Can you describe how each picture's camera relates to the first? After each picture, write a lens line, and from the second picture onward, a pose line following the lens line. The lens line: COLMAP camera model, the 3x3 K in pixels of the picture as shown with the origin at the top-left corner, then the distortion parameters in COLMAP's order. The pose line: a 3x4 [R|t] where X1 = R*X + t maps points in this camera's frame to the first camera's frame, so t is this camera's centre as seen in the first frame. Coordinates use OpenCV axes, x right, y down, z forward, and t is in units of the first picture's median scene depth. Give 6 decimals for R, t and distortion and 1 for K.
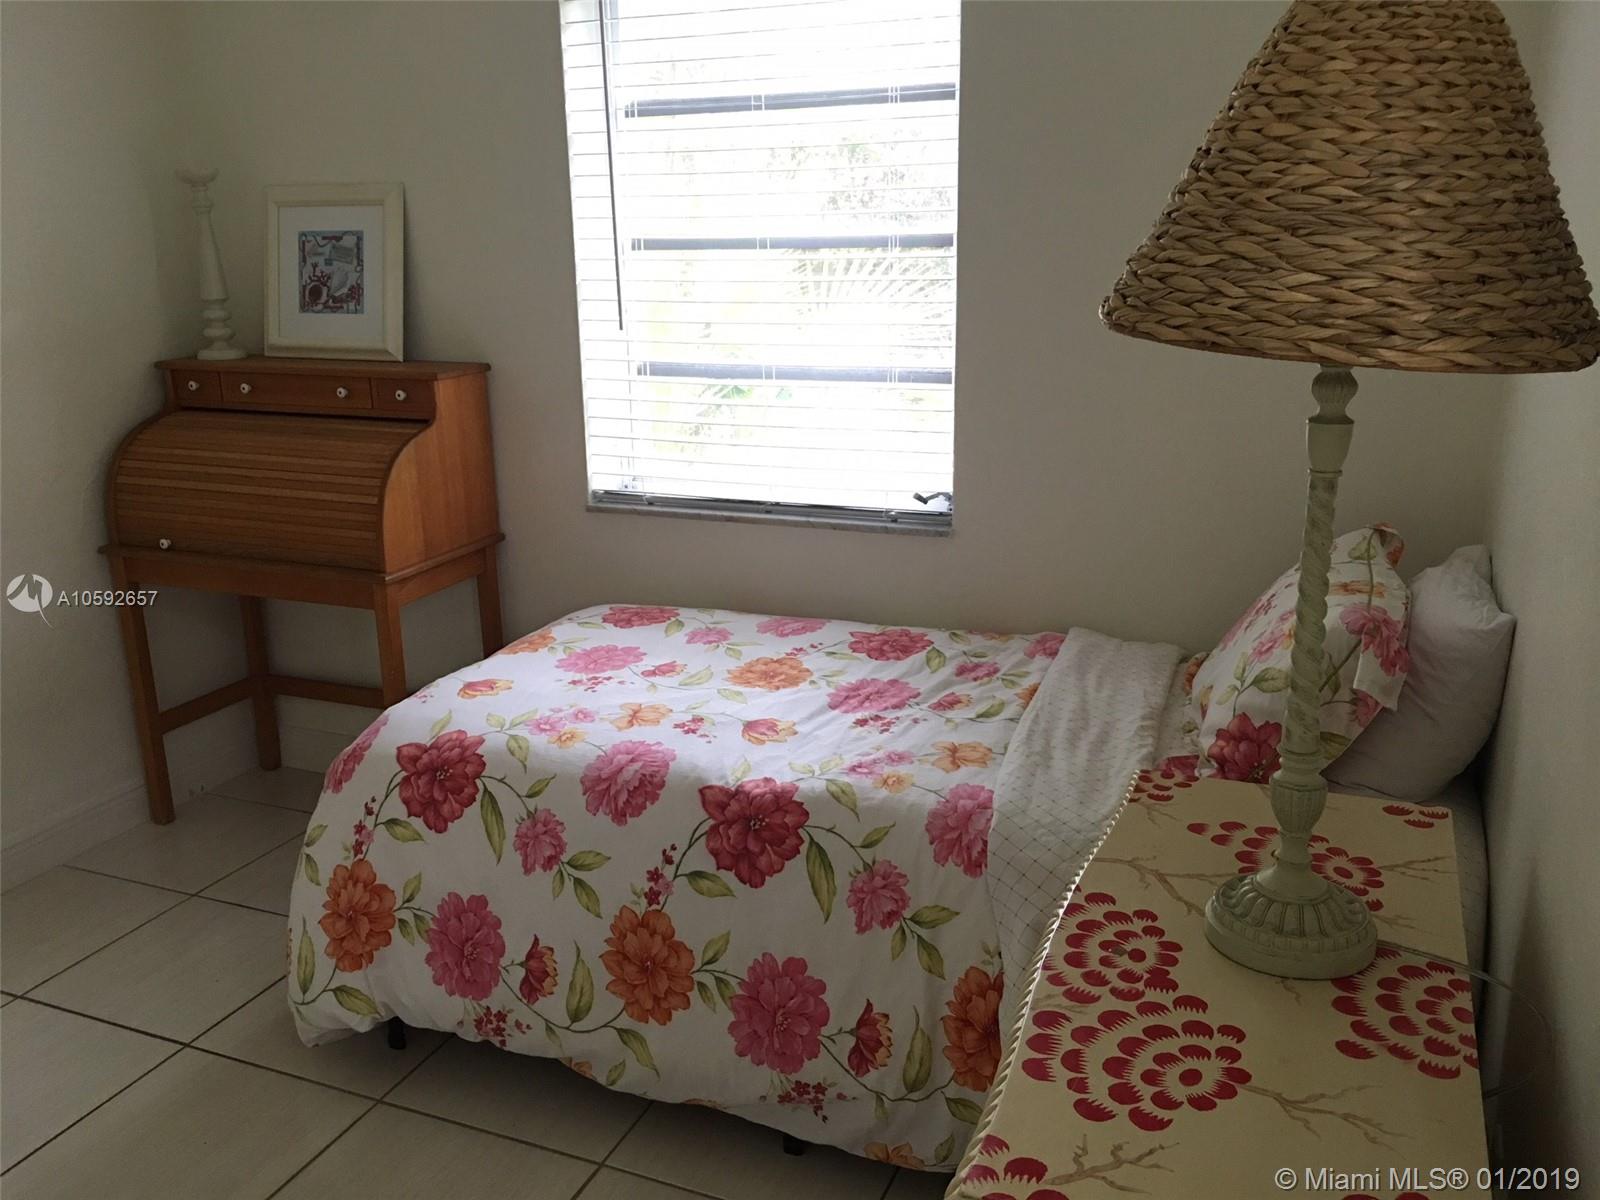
lens RADIAL K [[1367.3, 0, 797.0], [0, 1367.3, 601.3], [0, 0, 1]] dist [0.065554, -0.062889]
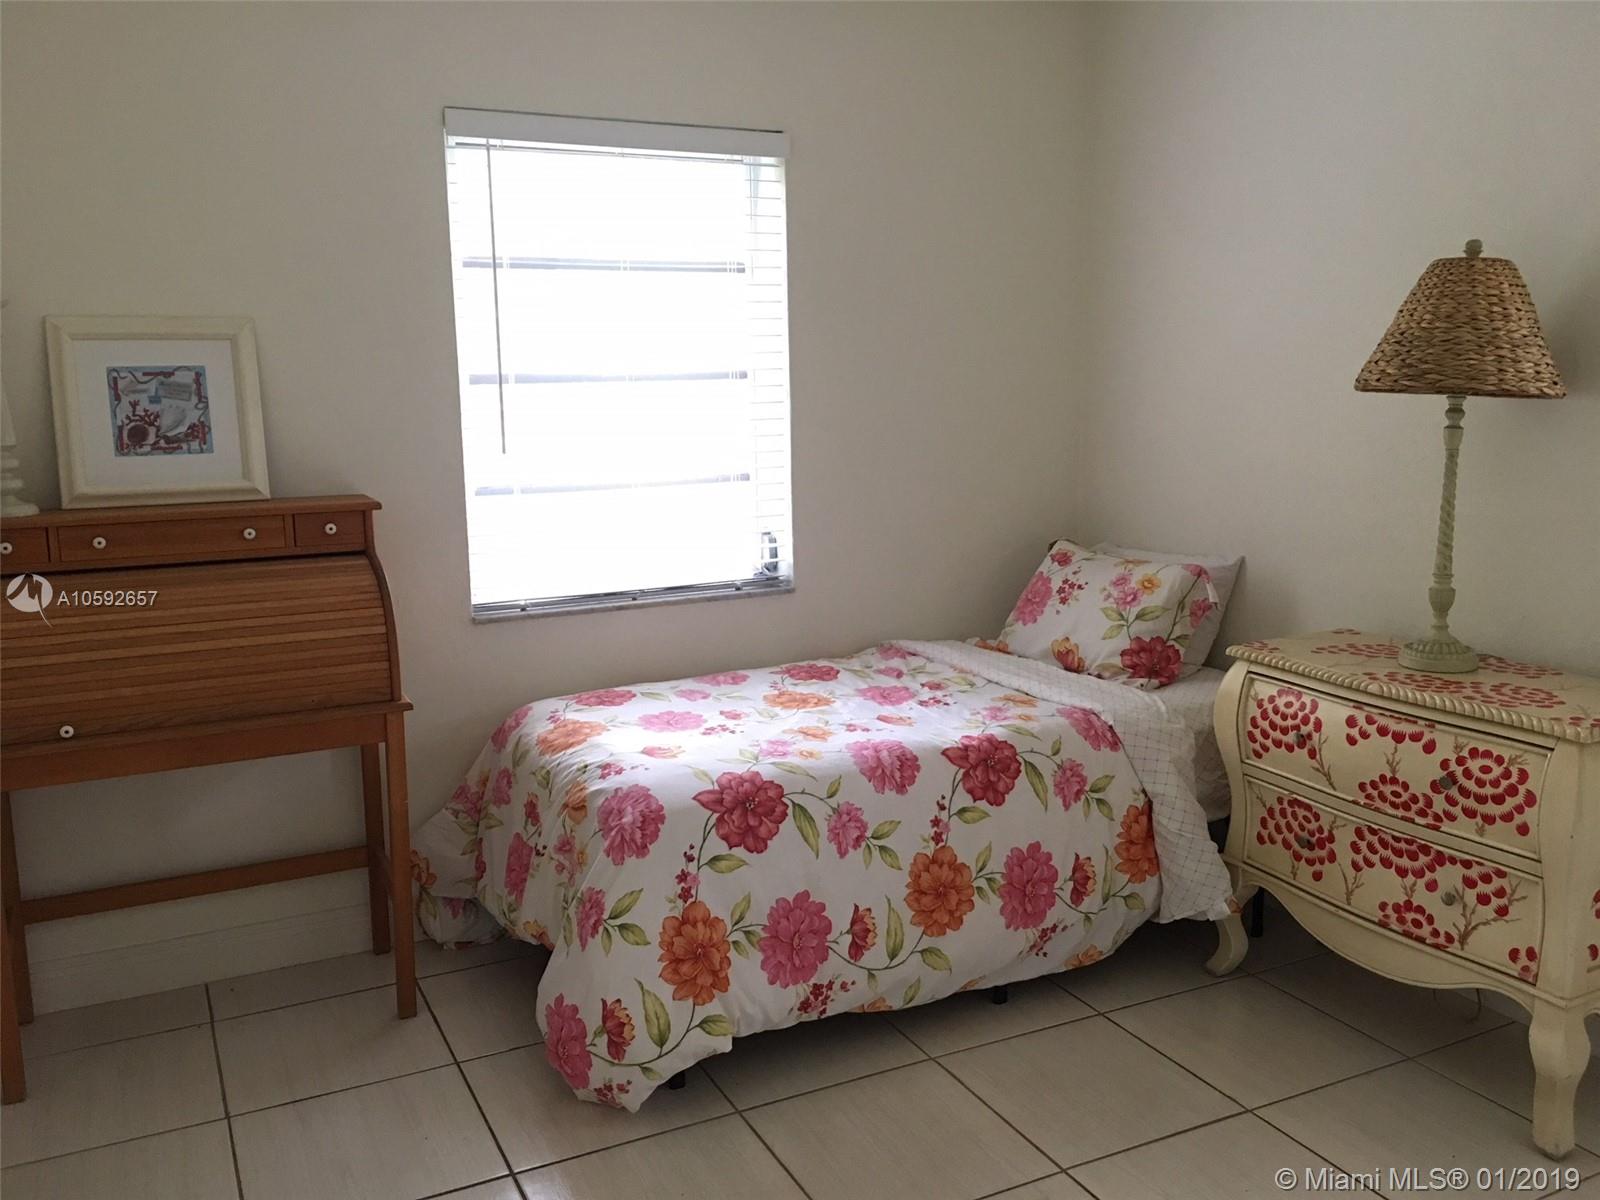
lens RADIAL K [[1367.3, 0, 802.1], [0, 1367.3, 601.8], [0, 0, 1]] dist [0.065554, -0.062889]
pose [[0.643922, -0.122771, 0.755177, -1.095793], [0.208104, 0.977932, -0.018461, -0.014419], [-0.736245, 0.169043, 0.655261, 0.158790]]
